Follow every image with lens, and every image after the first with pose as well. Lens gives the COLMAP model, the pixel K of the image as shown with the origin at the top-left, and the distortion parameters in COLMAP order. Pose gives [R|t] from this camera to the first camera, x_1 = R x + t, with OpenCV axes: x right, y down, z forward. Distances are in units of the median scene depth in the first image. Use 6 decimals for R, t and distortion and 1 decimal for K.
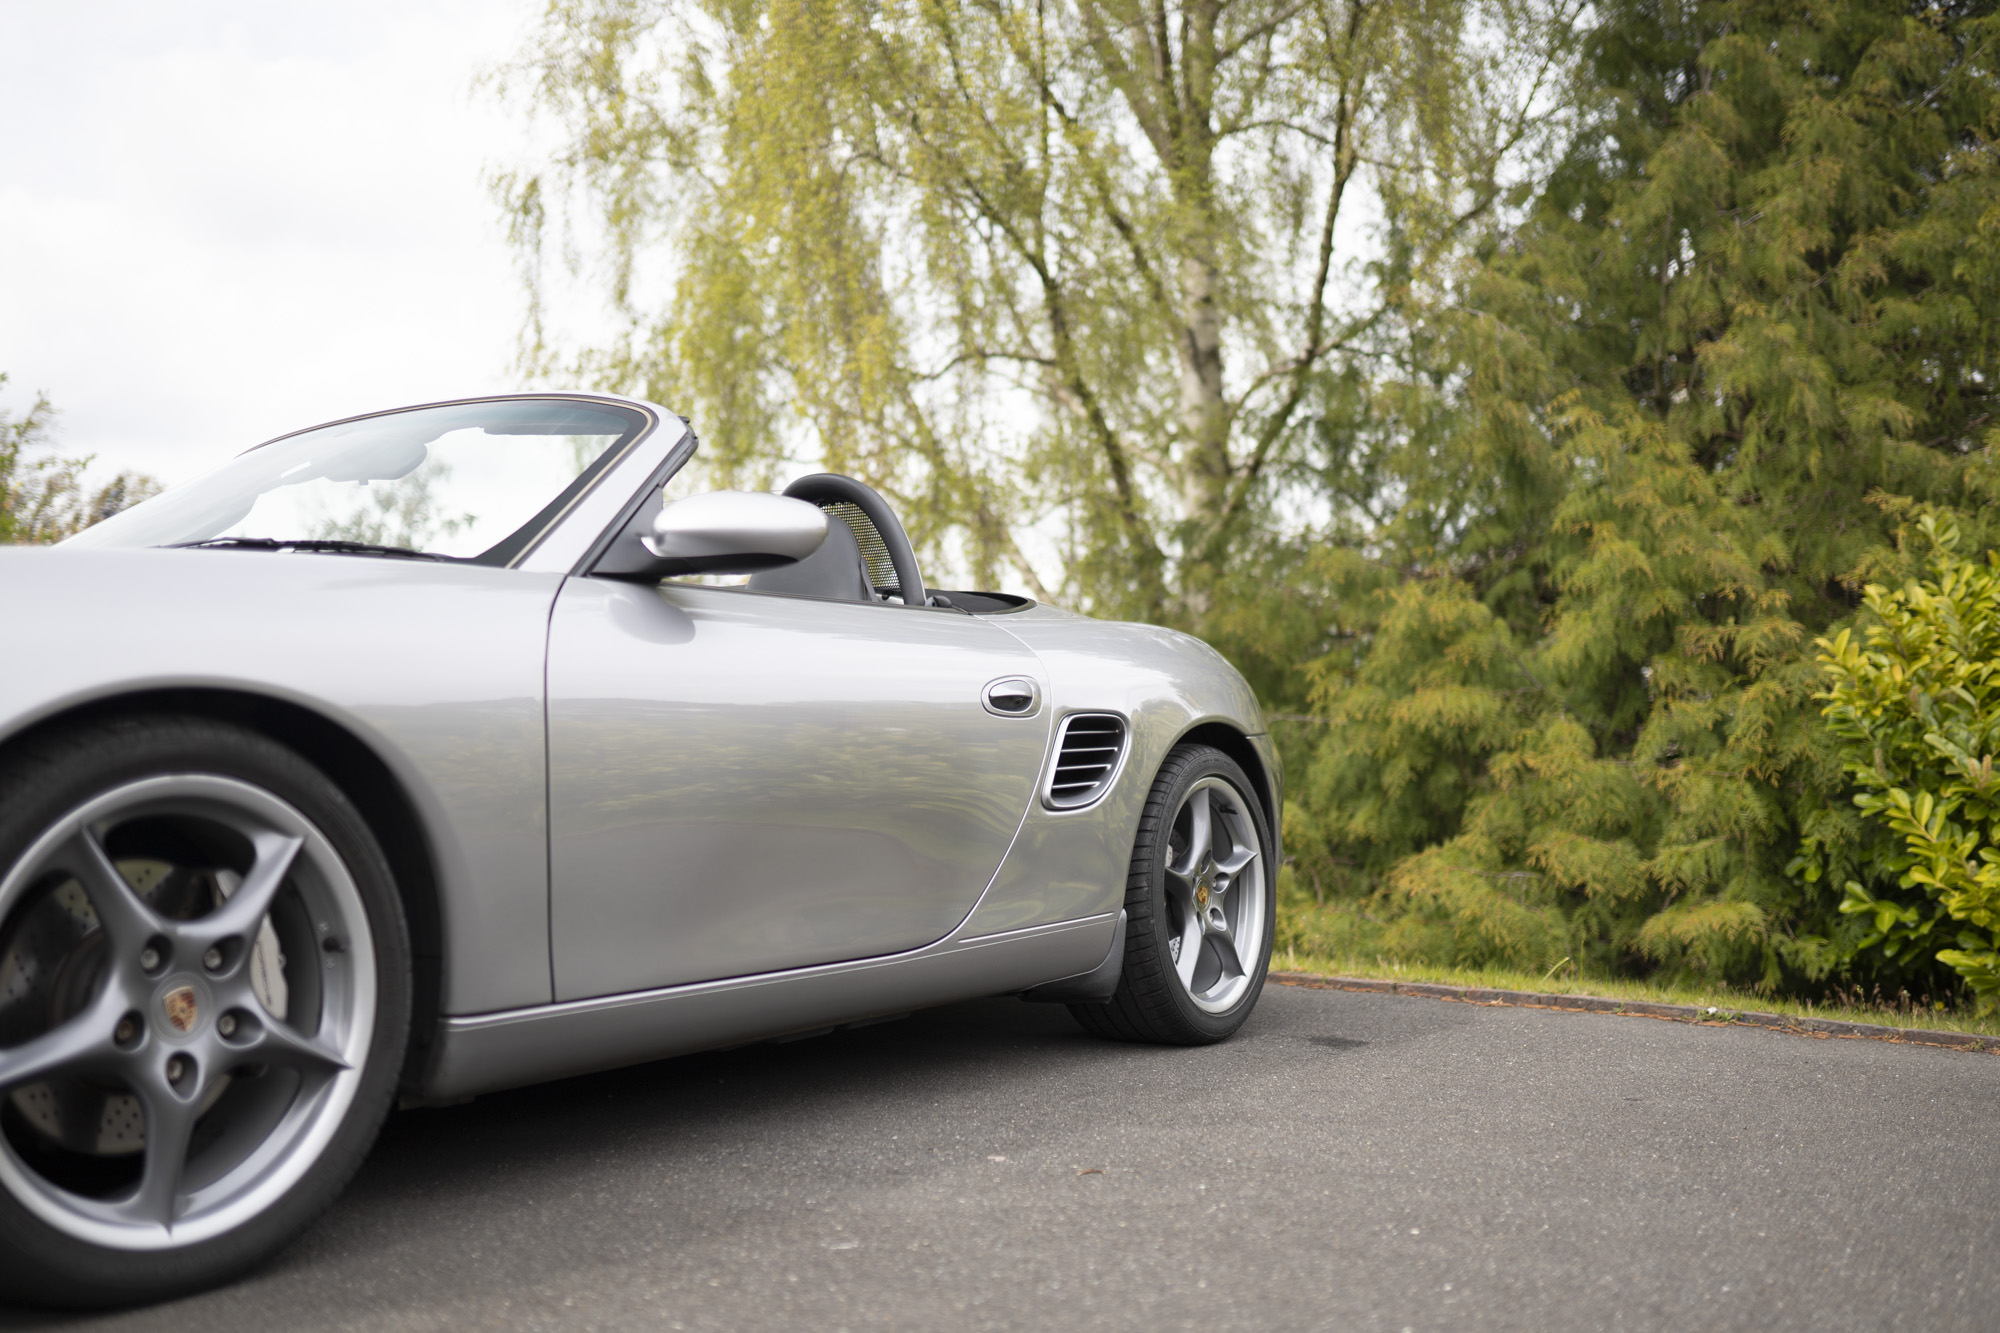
lens RADIAL K [[1912.8, 0, 997.0], [0, 1912.8, 629.6], [0, 0, 1]] dist [-0.026317, 0.000000]
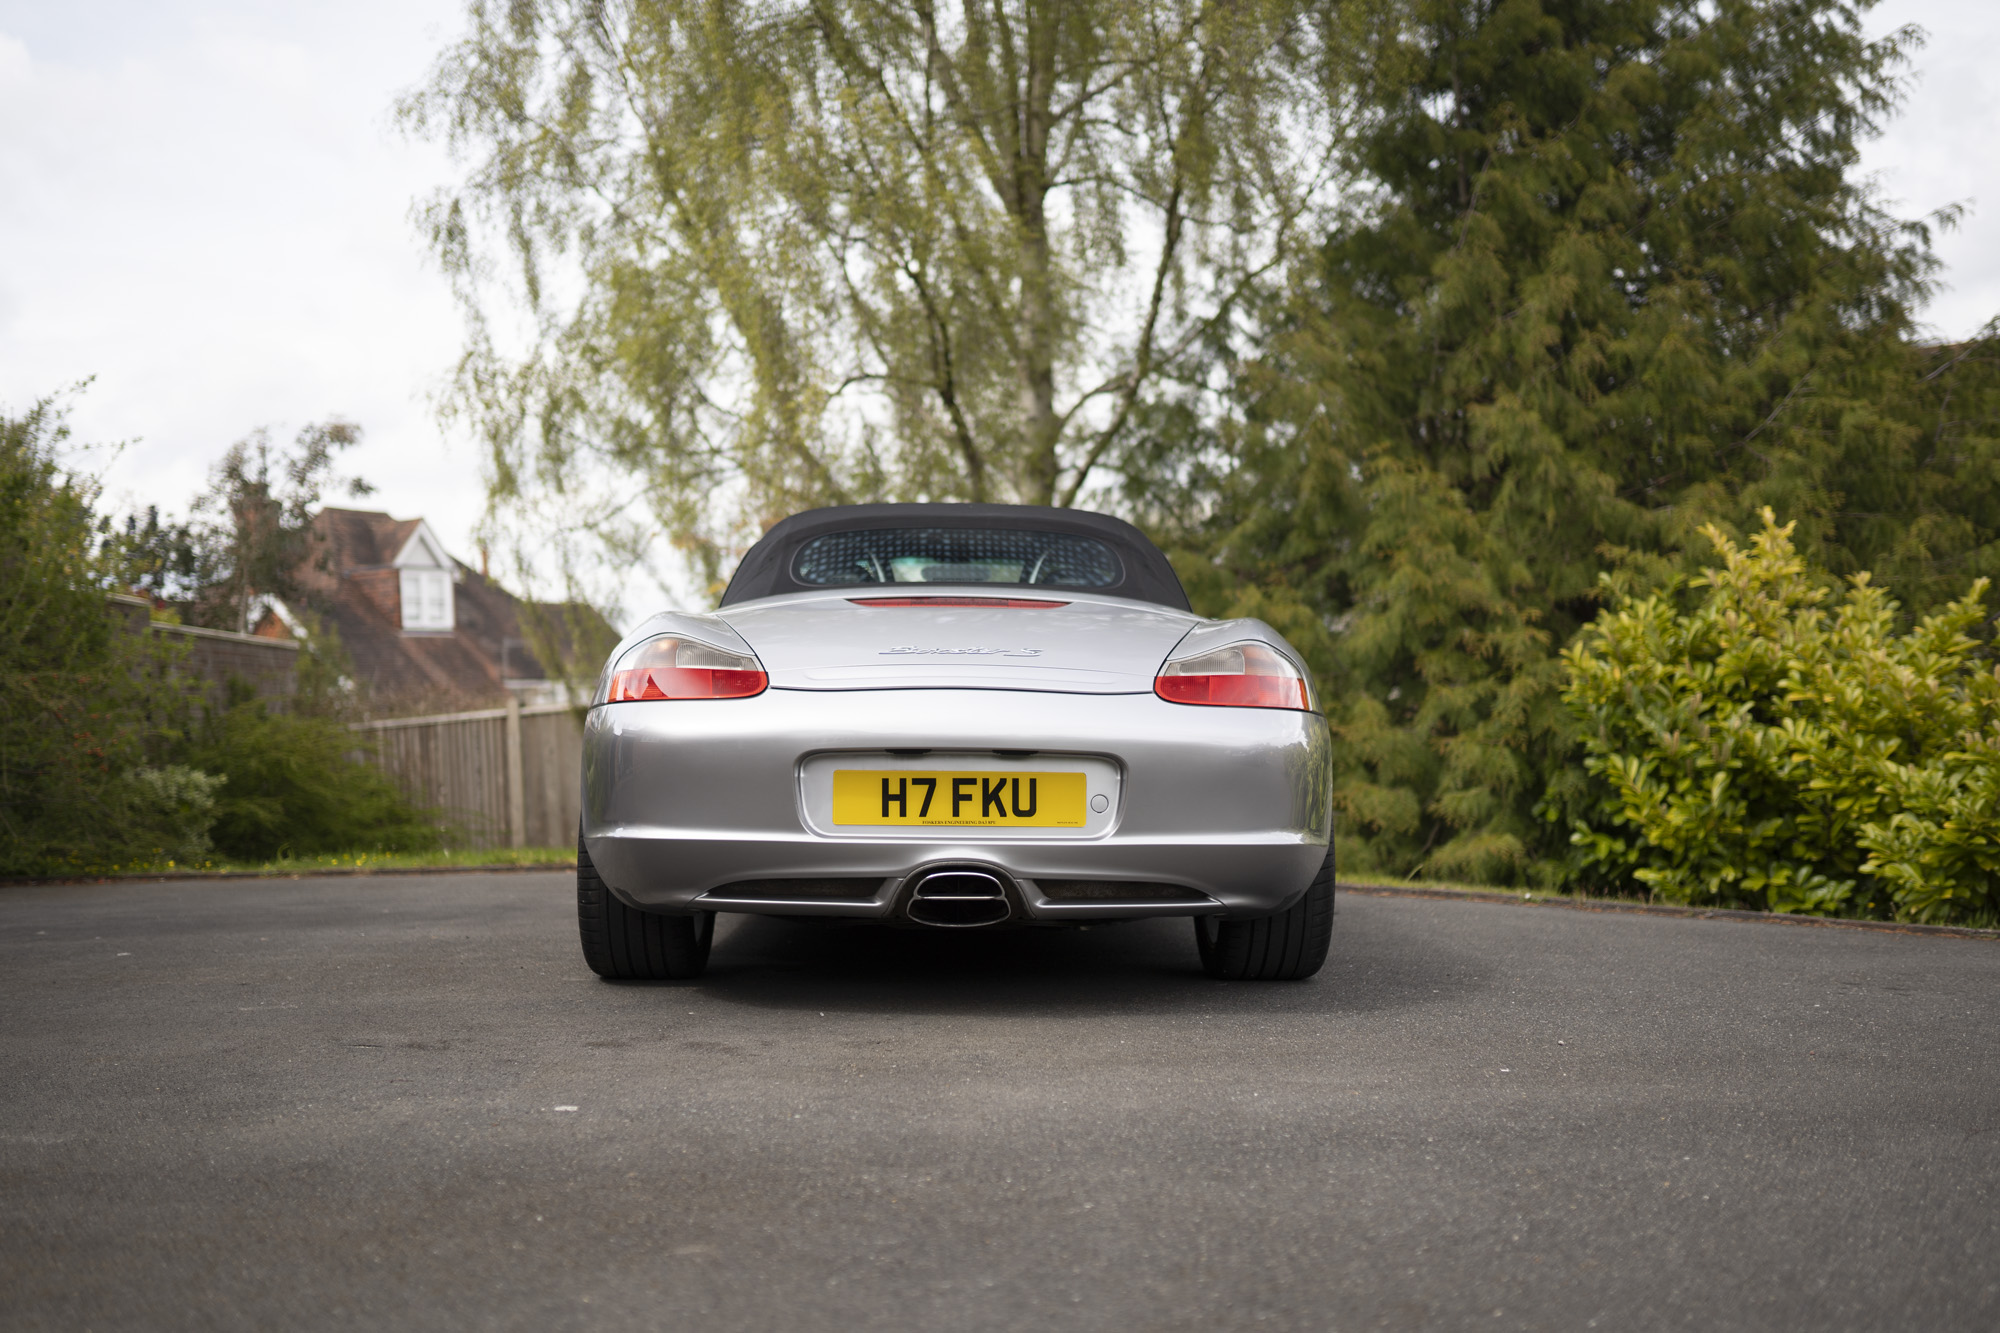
lens RADIAL K [[1912.8, 0, 976.2], [0, 1912.8, 657.9], [0, 0, 1]] dist [-0.026317, 0.000000]
pose [[0.986769, 0.020259, 0.160863, -0.231525], [-0.027621, 0.998664, 0.043662, -0.037372], [-0.159763, -0.047527, 0.986011, -0.330641]]
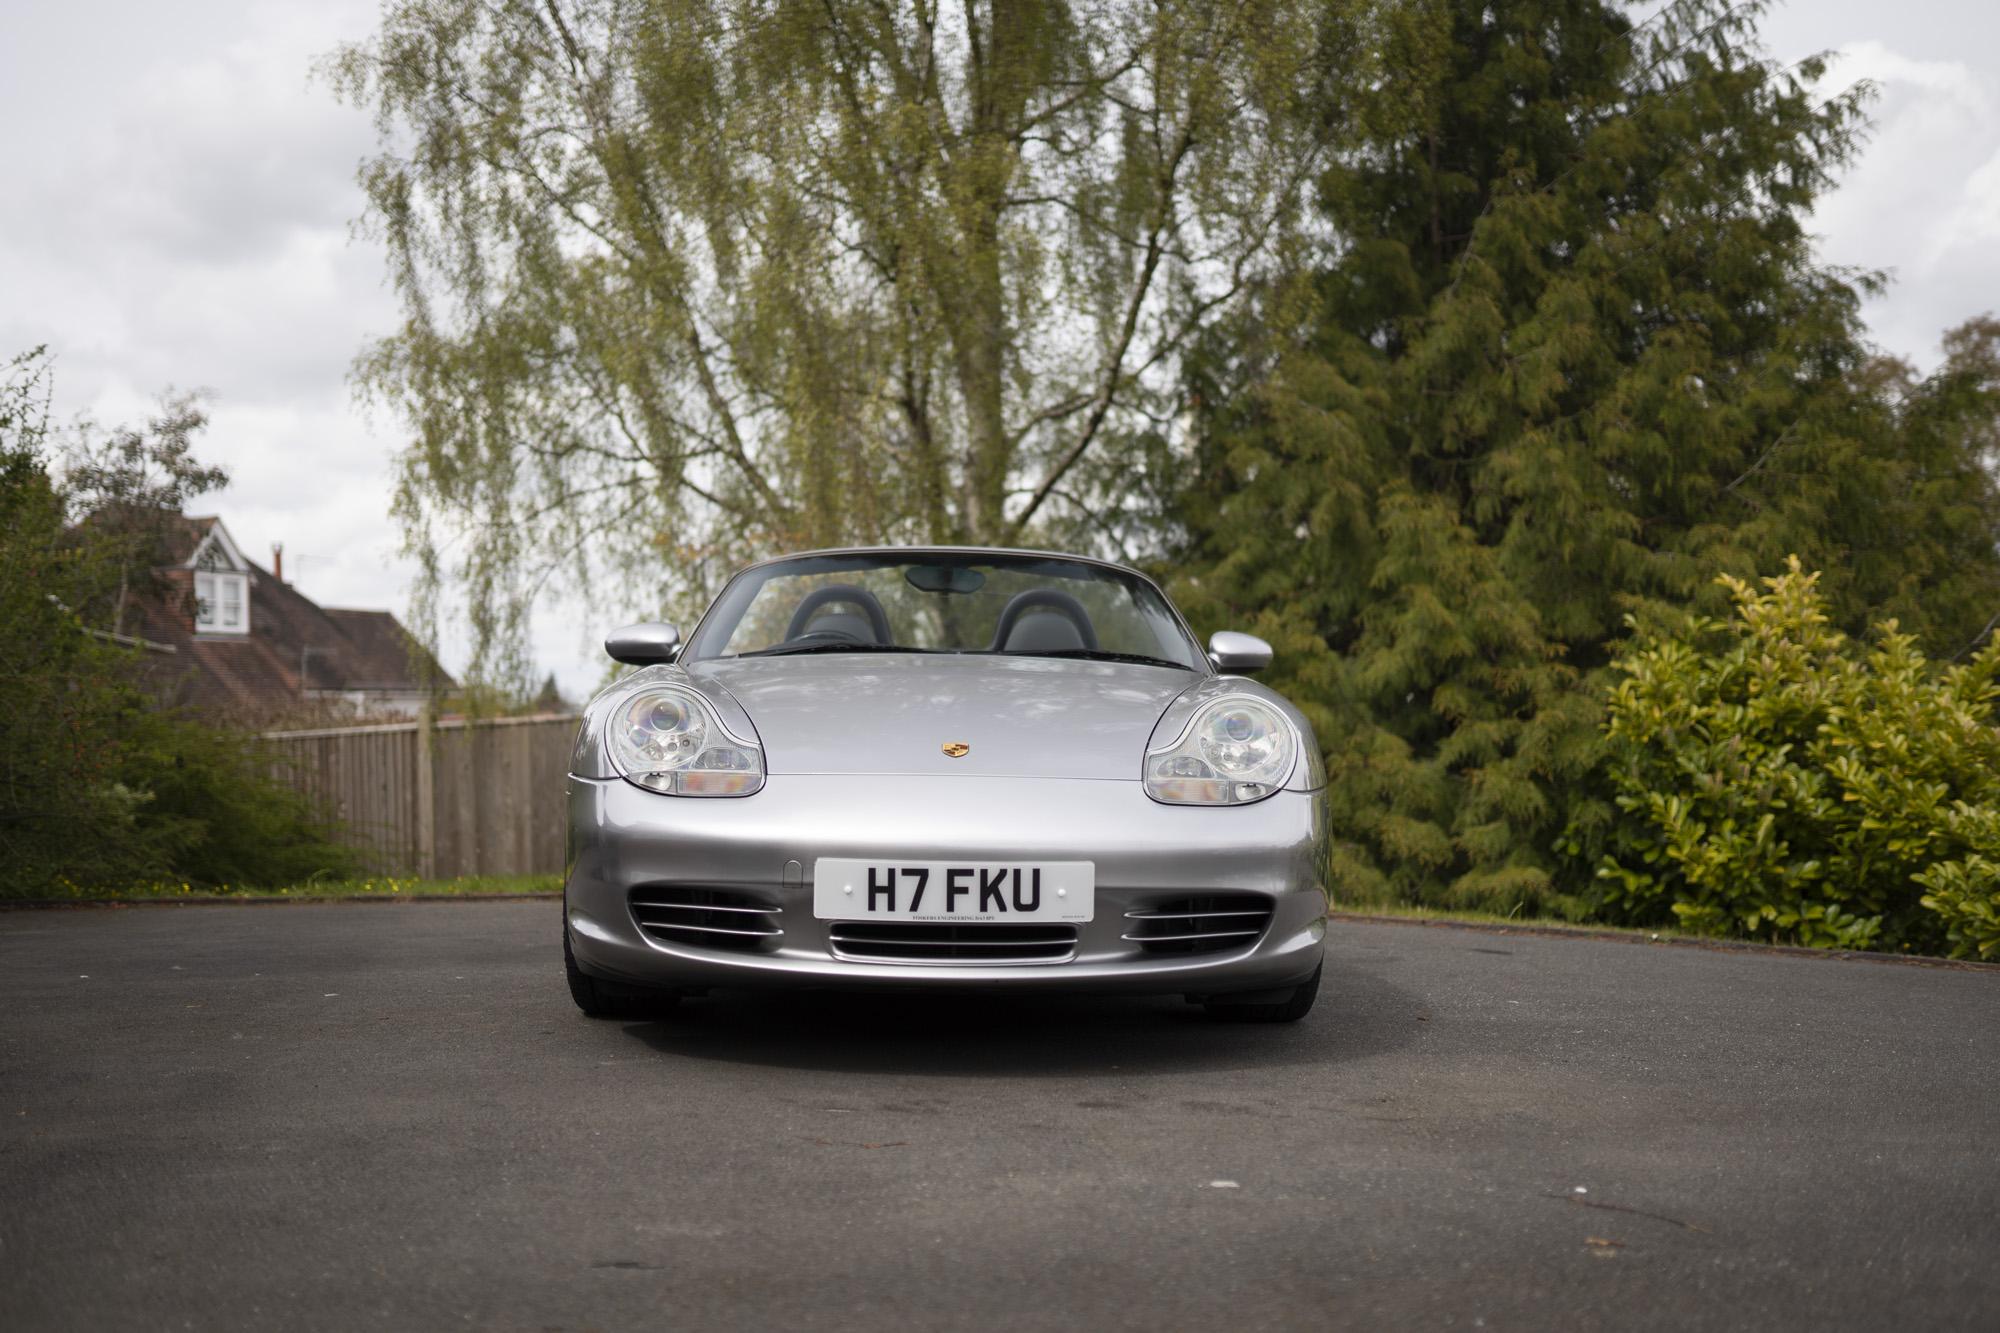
lens RADIAL K [[1912.8, 0, 987.3], [0, 1912.8, 650.5], [0, 0, 1]] dist [-0.026317, 0.000000]
pose [[0.957660, 0.048242, 0.283832, -0.428940], [-0.057095, 0.998104, 0.022994, -0.028927], [-0.282184, -0.038226, 0.958598, -0.245590]]
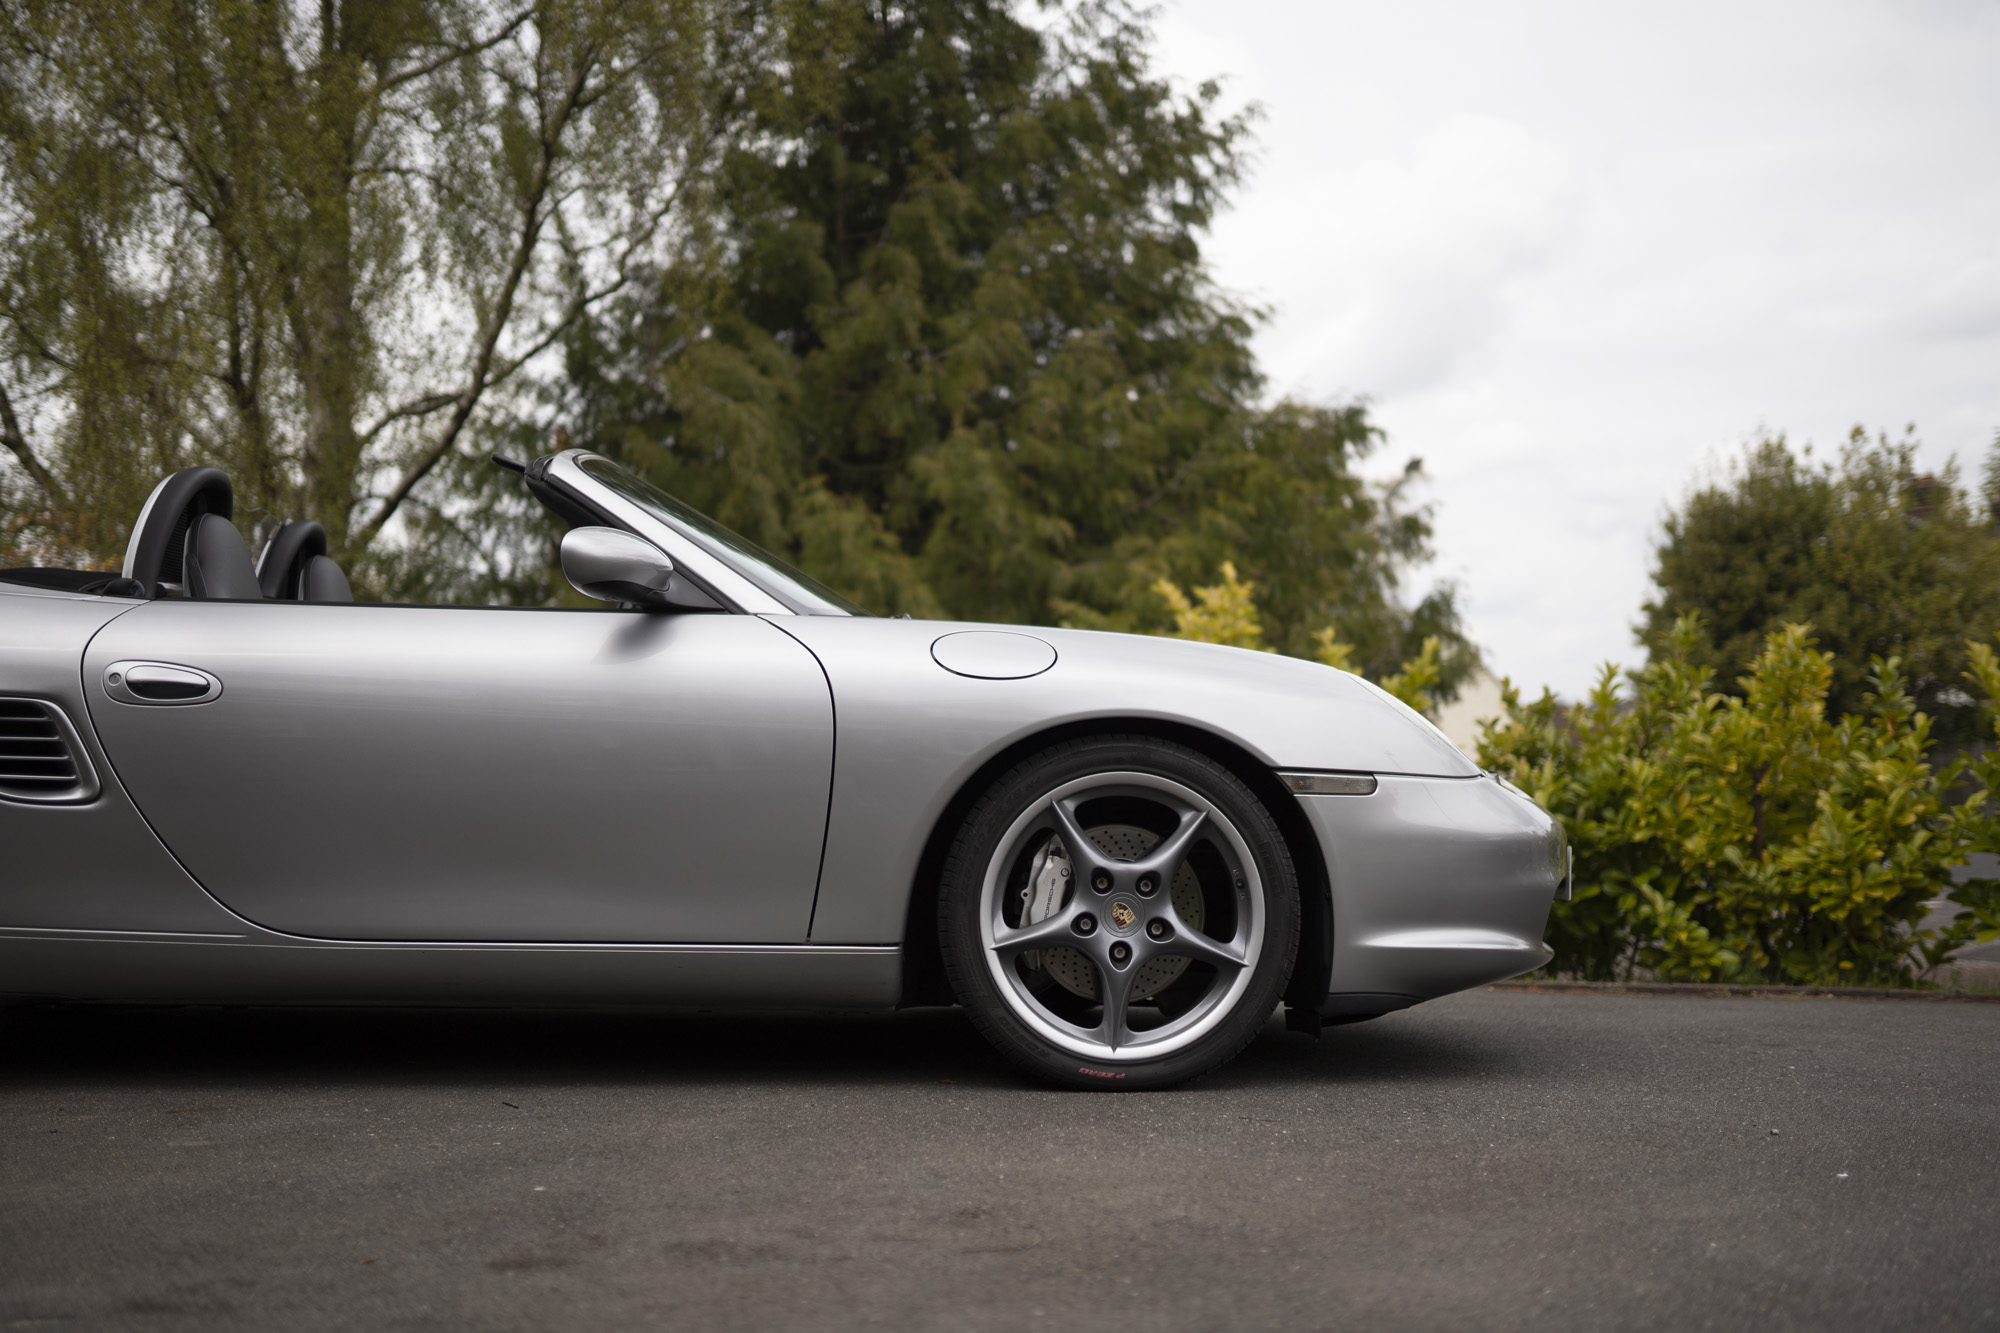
lens RADIAL K [[1912.8, 0, 990.7], [0, 1912.8, 648.1], [0, 0, 1]] dist [-0.026317, 0.000000]
pose [[0.812075, 0.066855, 0.579710, -0.369236], [-0.060345, 0.997711, -0.030528, 0.011147], [-0.580424, -0.010191, 0.814251, -0.049856]]
